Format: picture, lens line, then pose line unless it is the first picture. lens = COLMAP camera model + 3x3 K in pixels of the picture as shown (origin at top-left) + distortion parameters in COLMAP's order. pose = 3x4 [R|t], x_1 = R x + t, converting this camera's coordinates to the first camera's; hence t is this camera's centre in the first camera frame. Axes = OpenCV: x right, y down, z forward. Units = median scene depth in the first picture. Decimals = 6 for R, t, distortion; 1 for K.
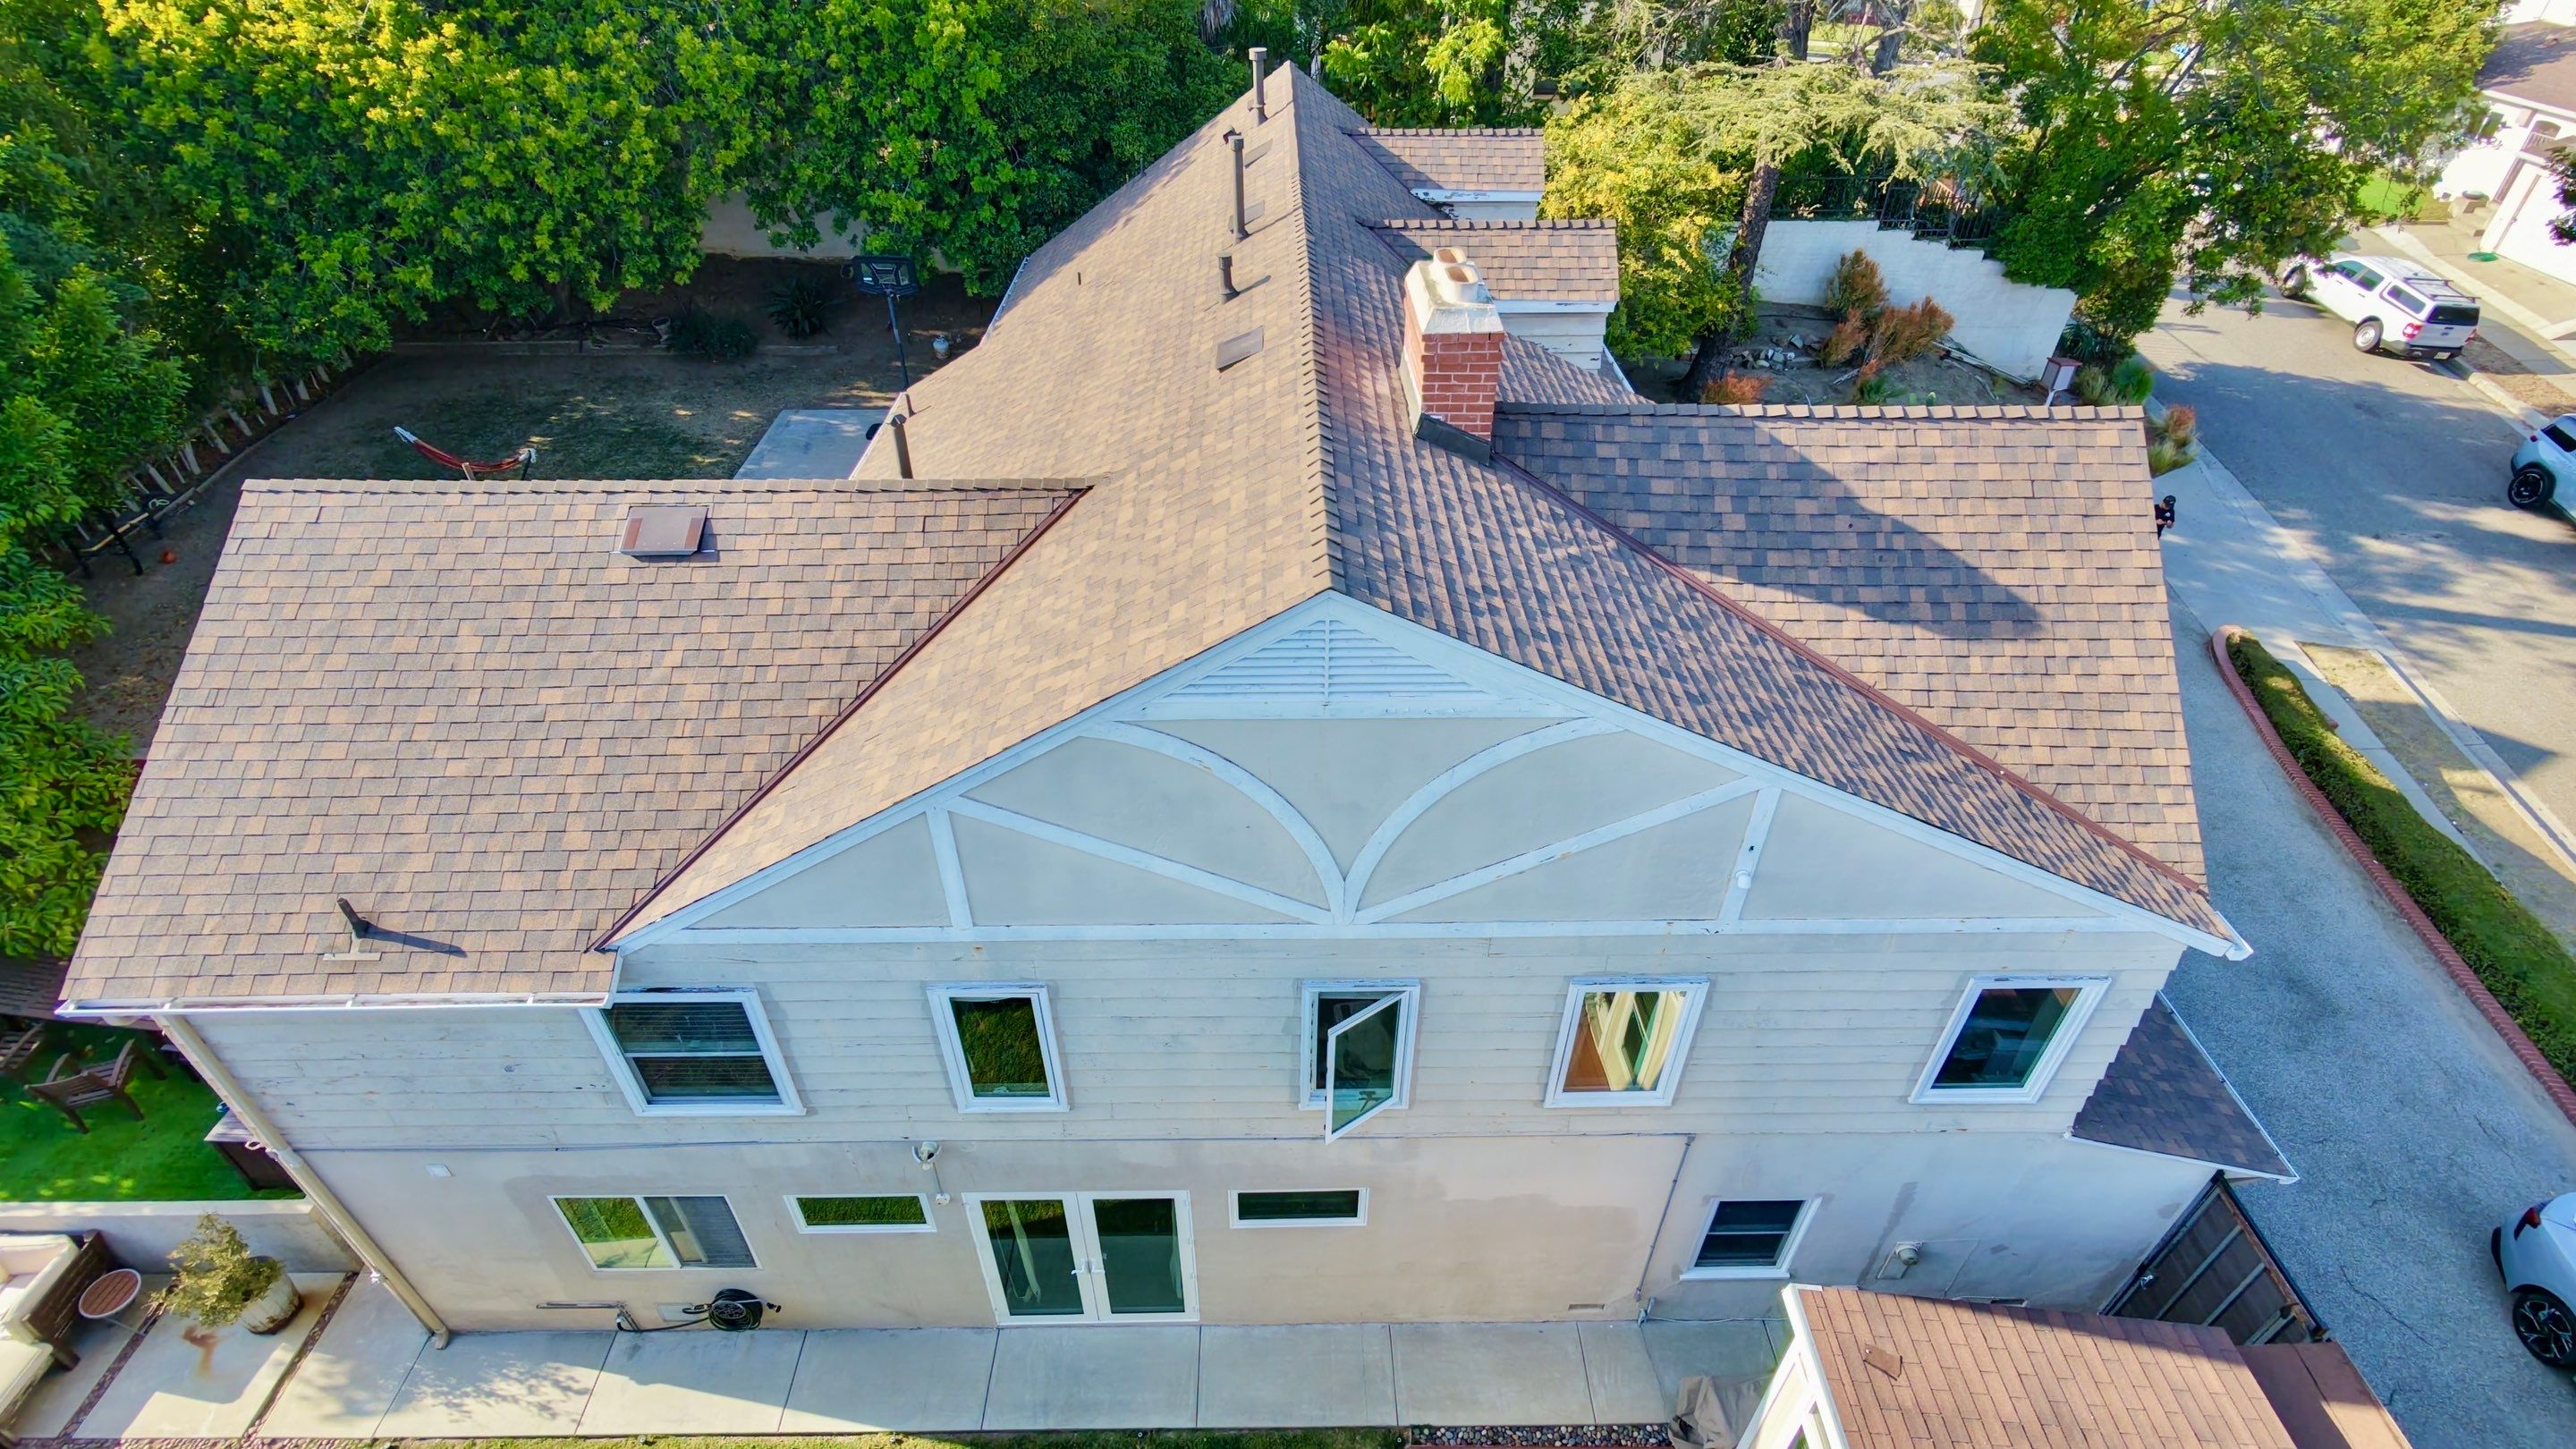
lens RADIAL K [[1229.0, 0, 1288.0], [0, 1229.0, 724.5], [0, 0, 1]] dist [-0.001150, 0.001106]
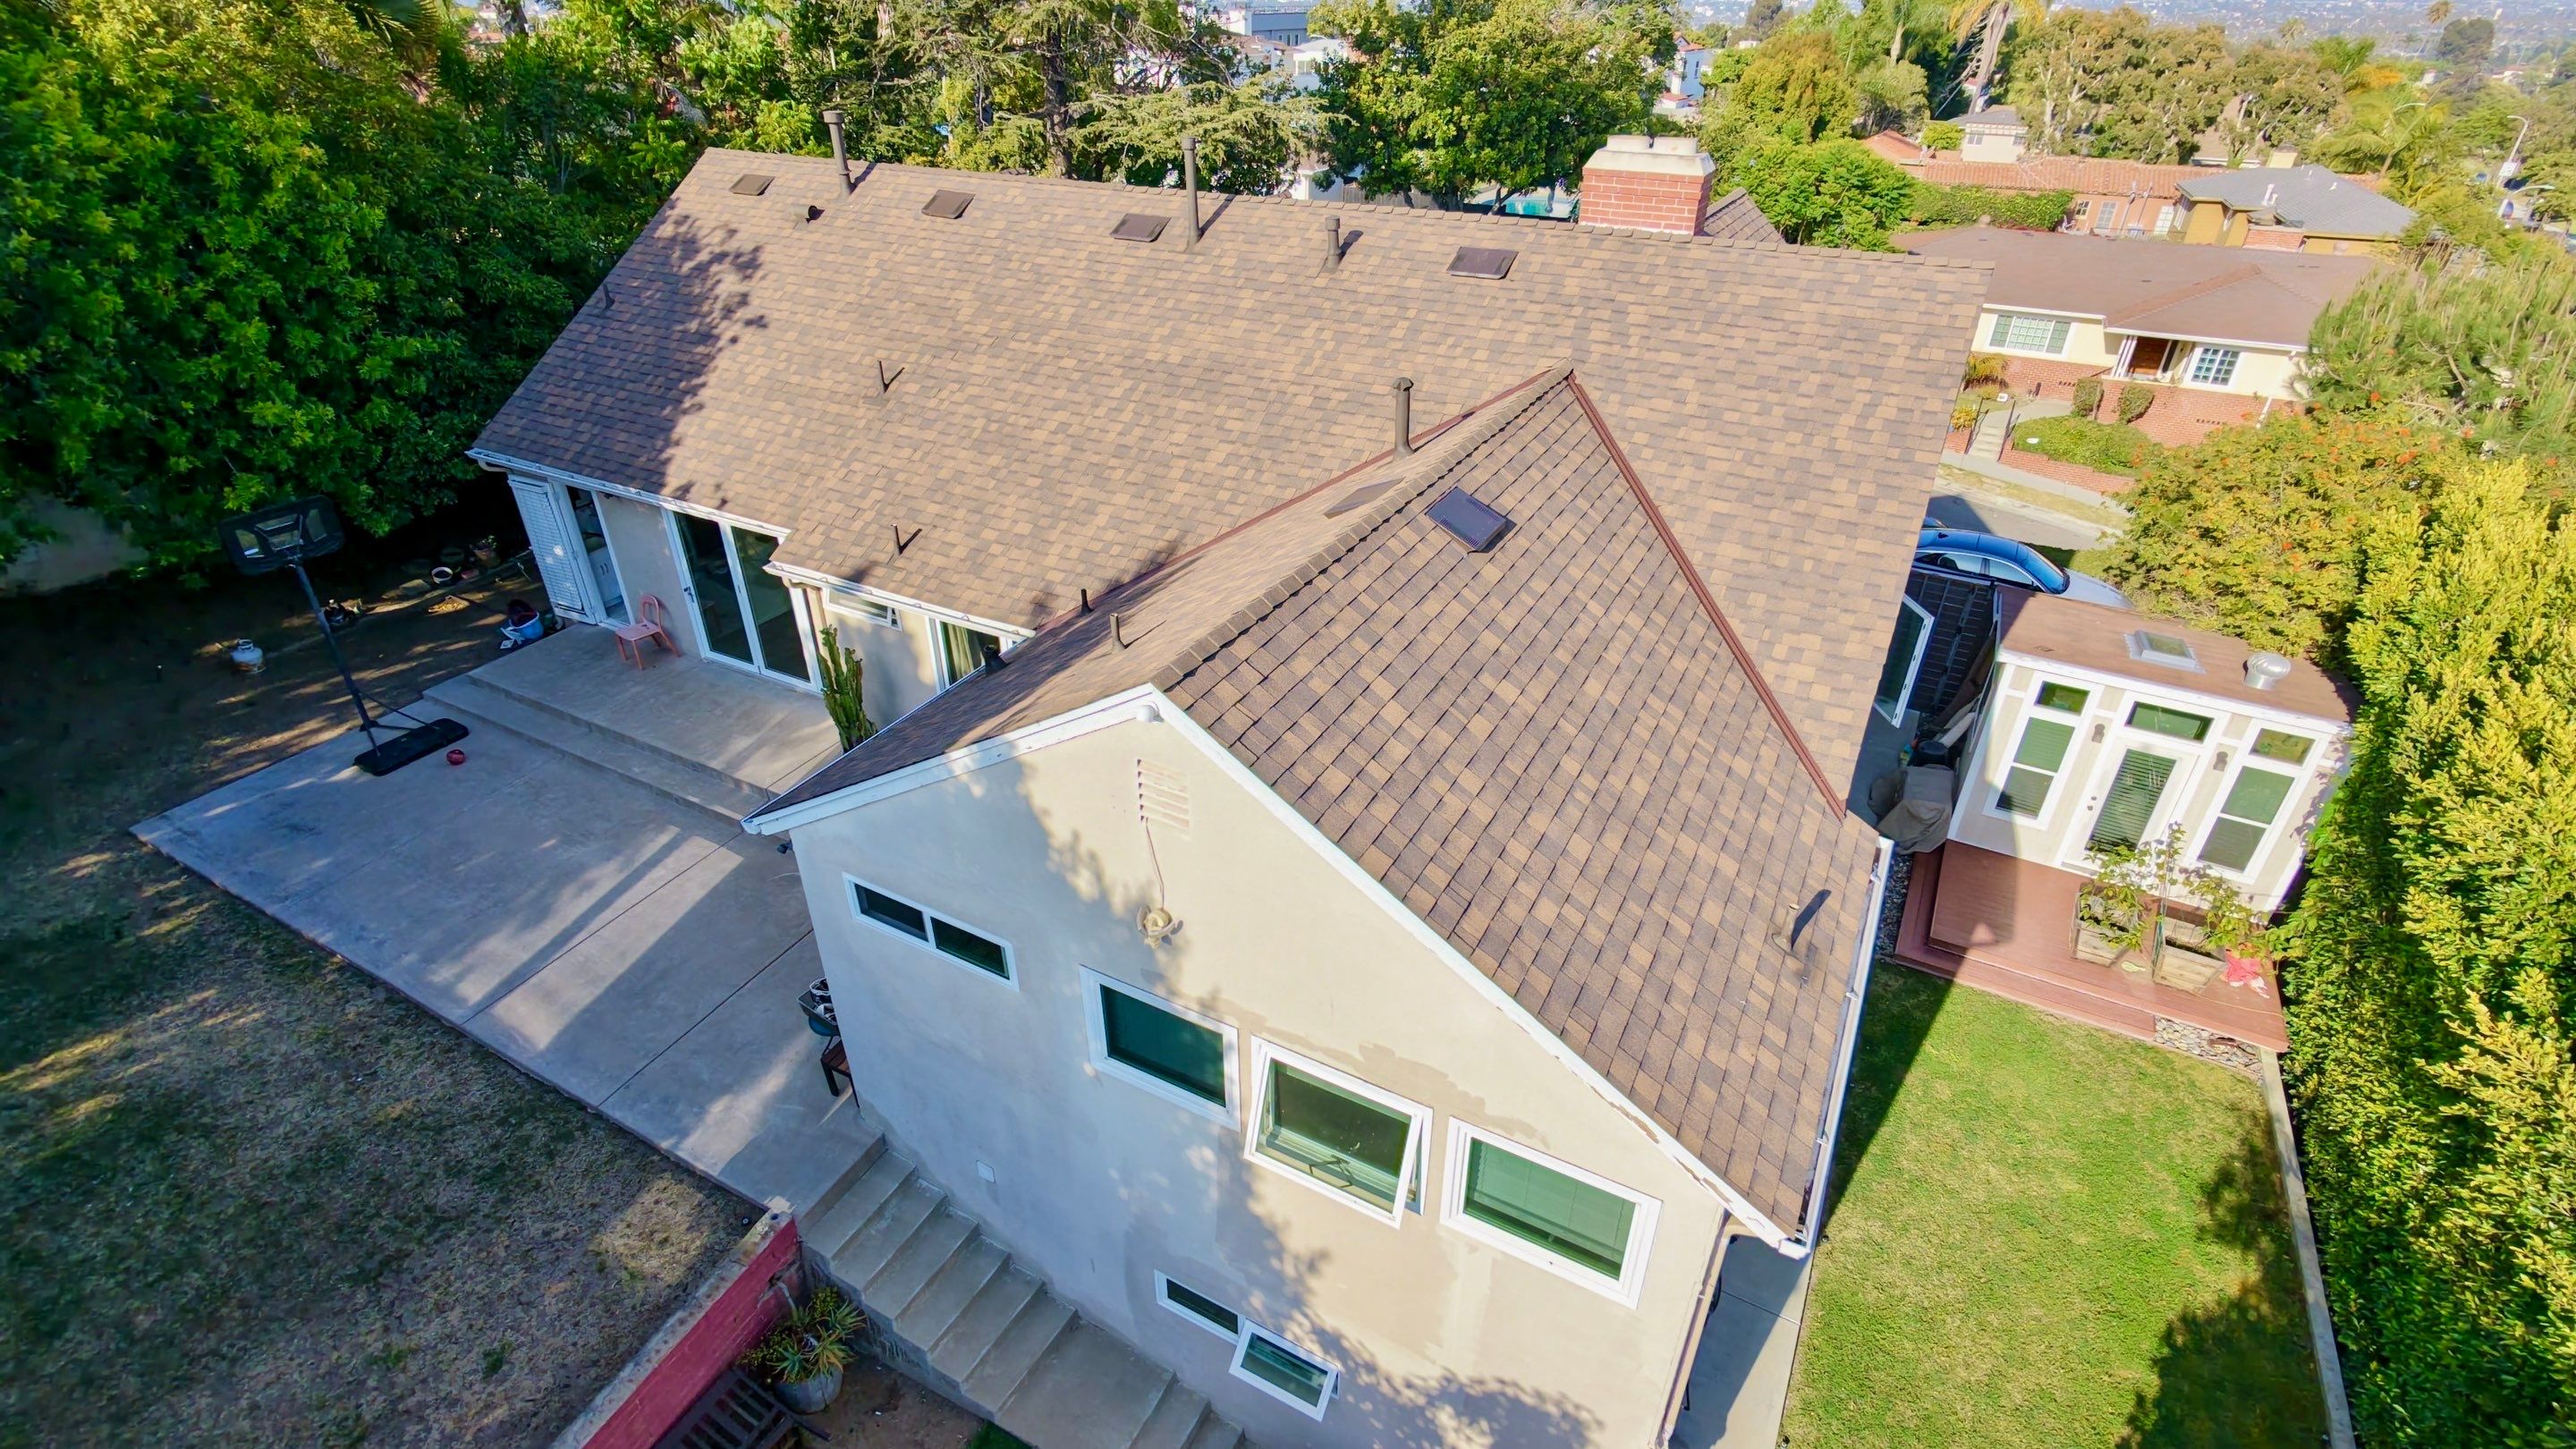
lens RADIAL K [[1229.0, 0, 1288.0], [0, 1229.0, 724.5], [0, 0, 1]] dist [-0.001150, 0.001106]
pose [[0.487204, -0.453774, 0.746138, -1.286346], [0.526477, 0.834297, 0.163617, -0.244306], [-0.696745, 0.313110, 0.645375, 0.549327]]
